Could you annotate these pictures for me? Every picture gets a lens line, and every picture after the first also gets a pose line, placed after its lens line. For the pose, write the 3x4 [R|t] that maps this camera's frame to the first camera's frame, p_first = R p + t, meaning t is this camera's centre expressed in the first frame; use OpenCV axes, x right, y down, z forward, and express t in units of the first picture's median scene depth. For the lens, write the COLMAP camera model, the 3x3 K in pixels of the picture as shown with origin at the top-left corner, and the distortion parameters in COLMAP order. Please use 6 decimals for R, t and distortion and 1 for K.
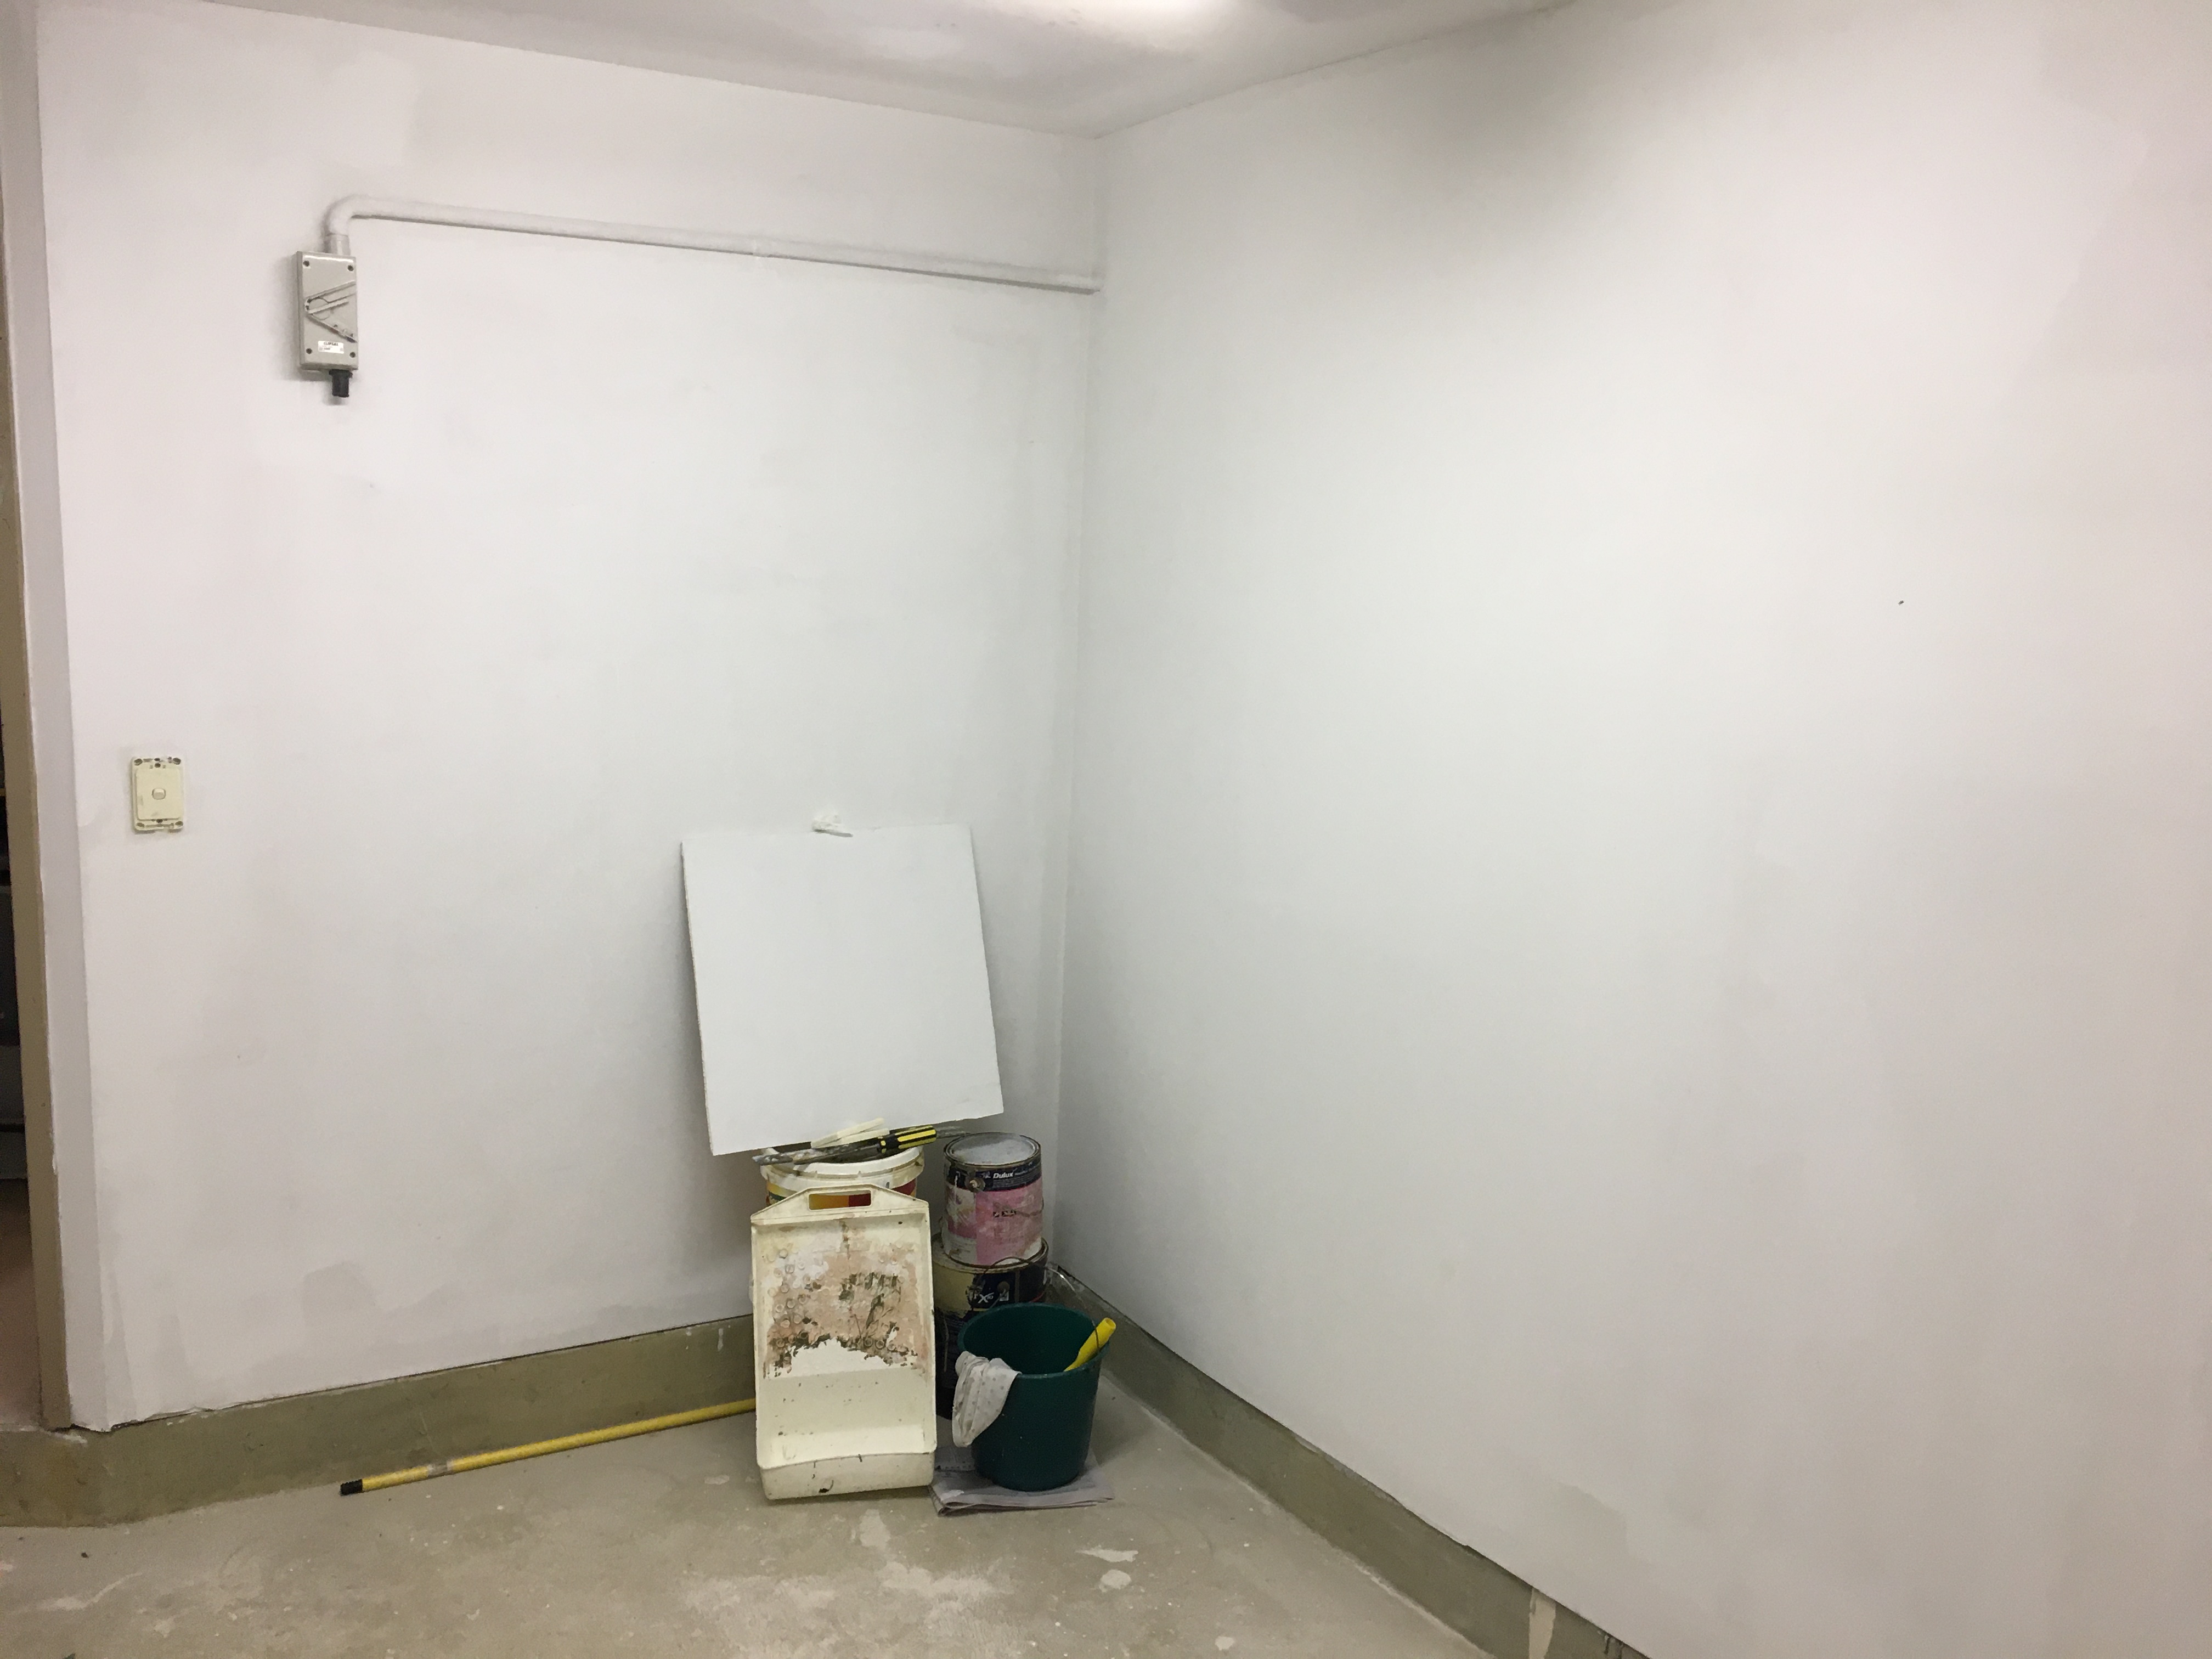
lens RADIAL K [[1916.8, 0, 1085.6], [0, 1916.8, 850.1], [0, 0, 1]] dist [-0.003442, -0.017996]
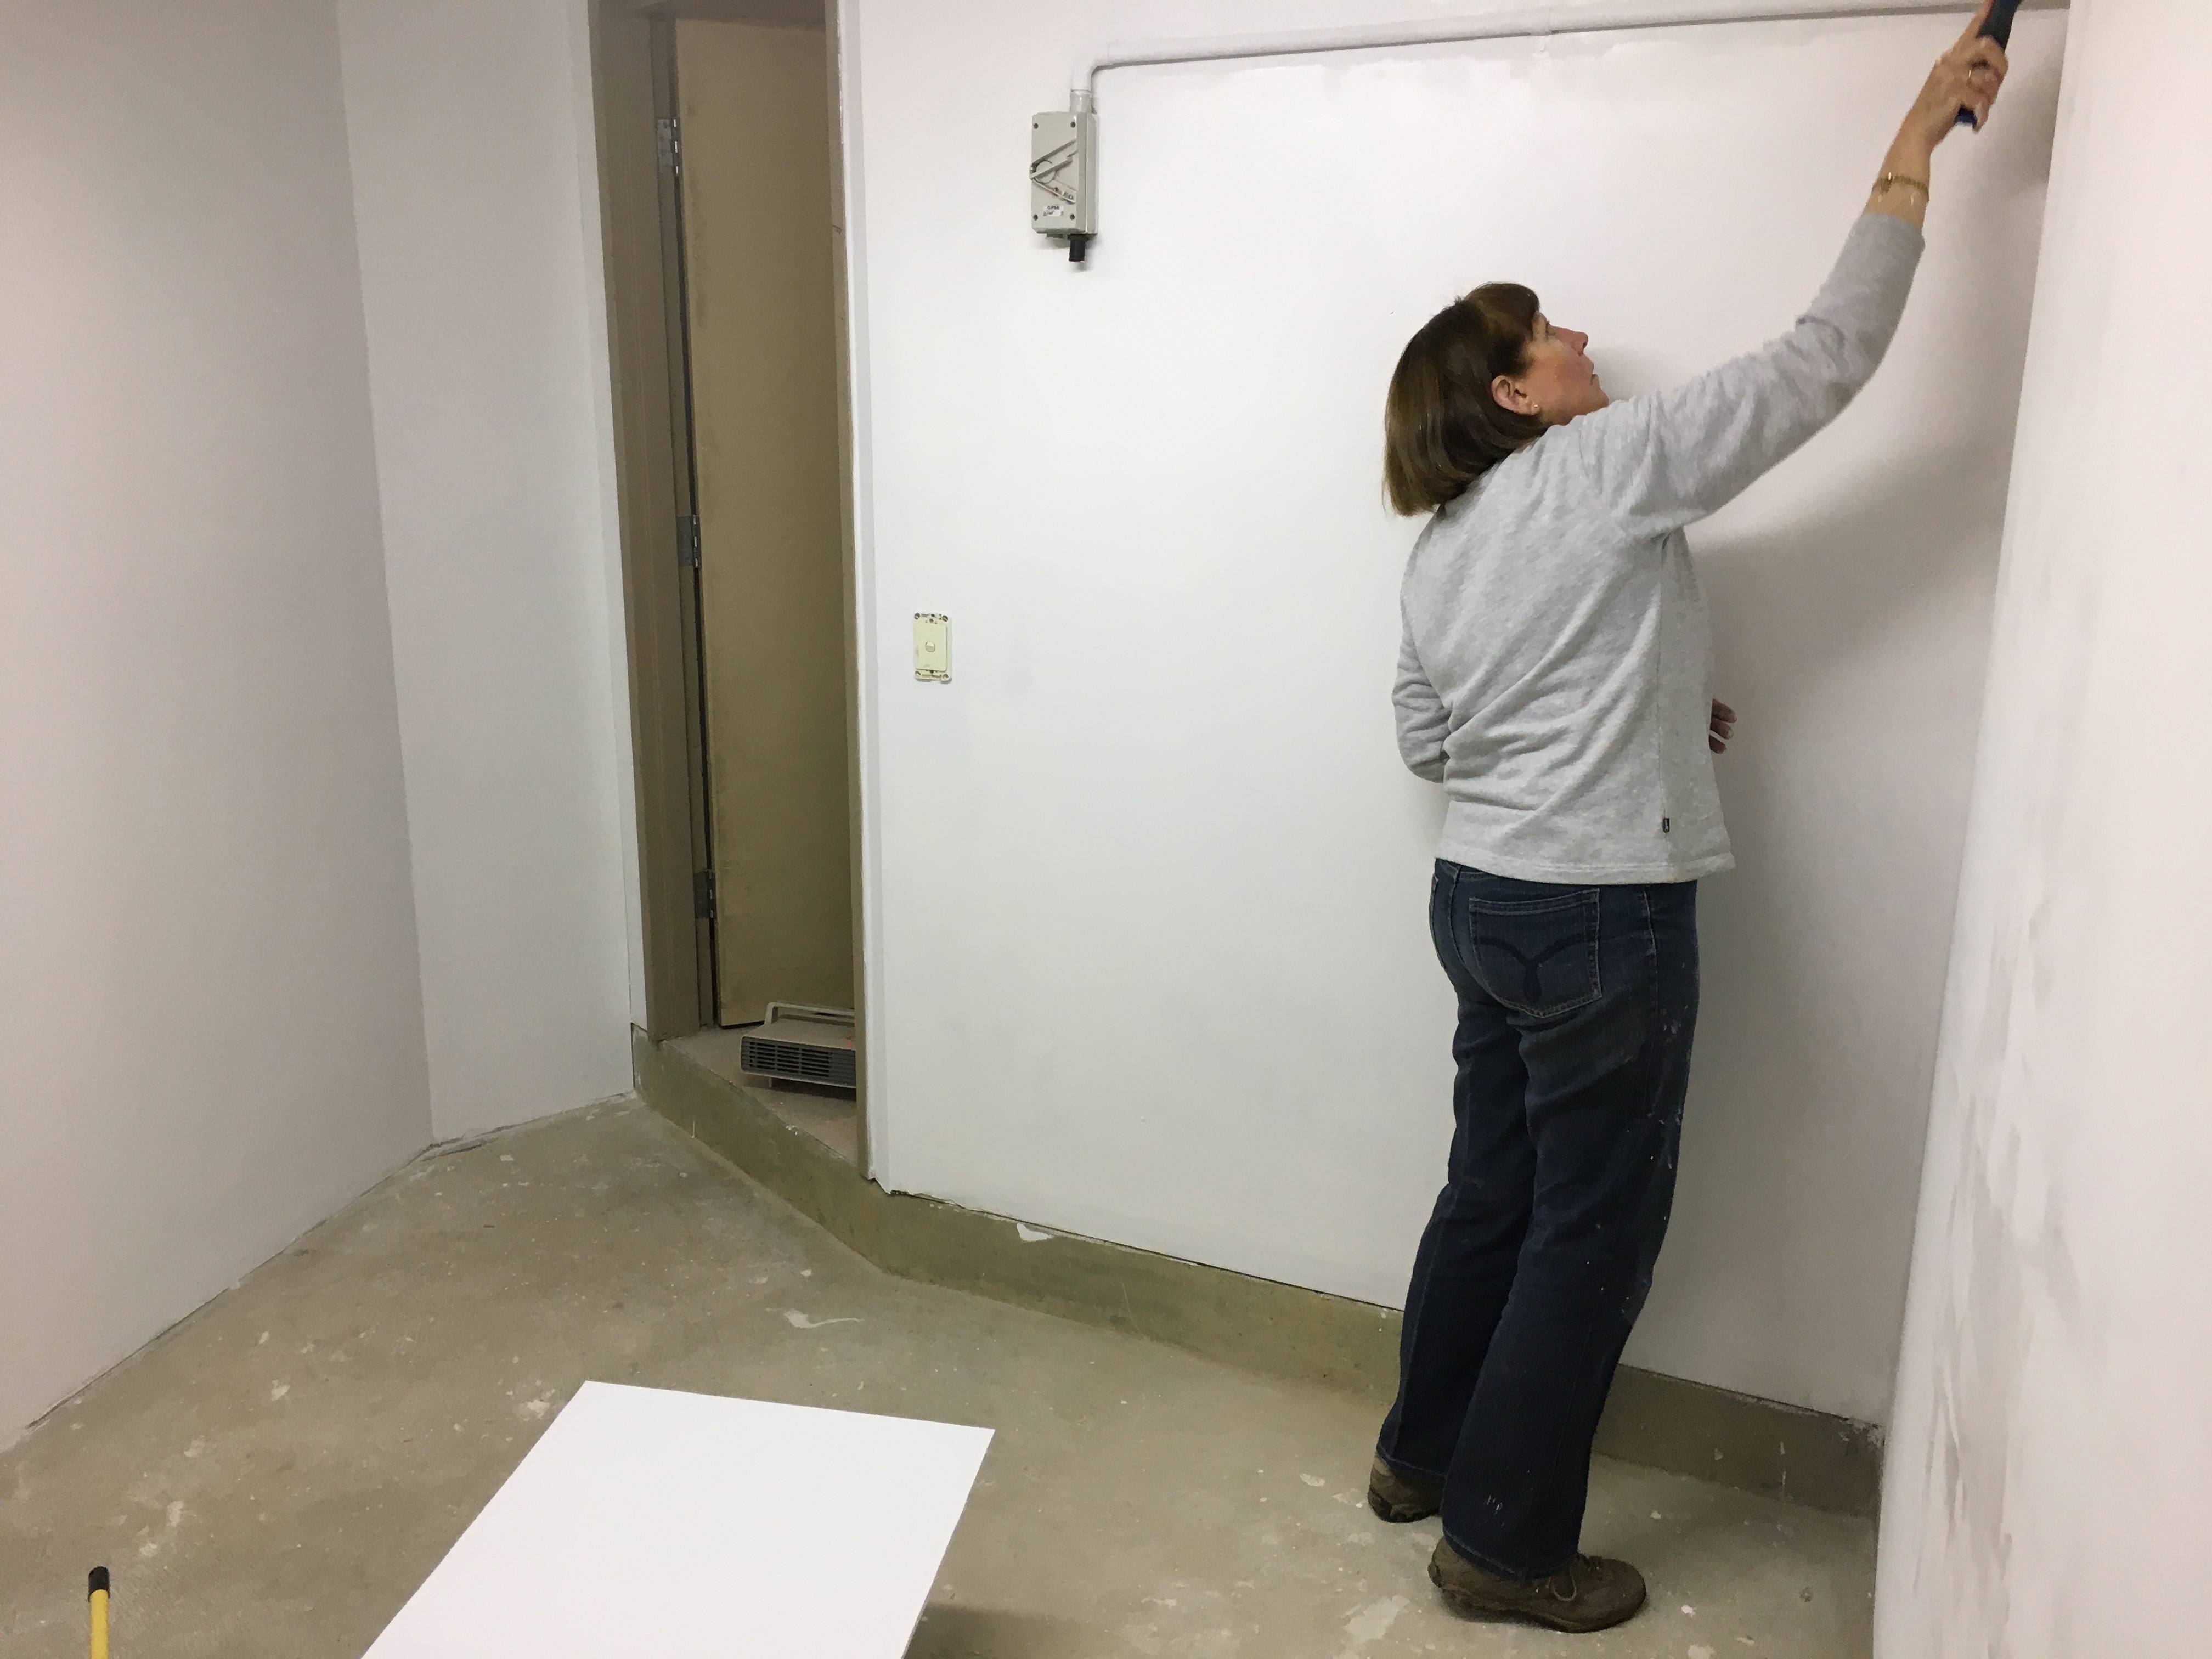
lens RADIAL K [[1859.3, 0, 1086.9], [0, 1859.3, 852.0], [0, 0, 1]] dist [0.057487, -0.087552]
pose [[0.567758, 0.184357, -0.802286, 0.441293], [-0.130541, 0.982431, 0.133371, -0.067500], [0.812779, 0.029009, 0.581849, 0.453514]]
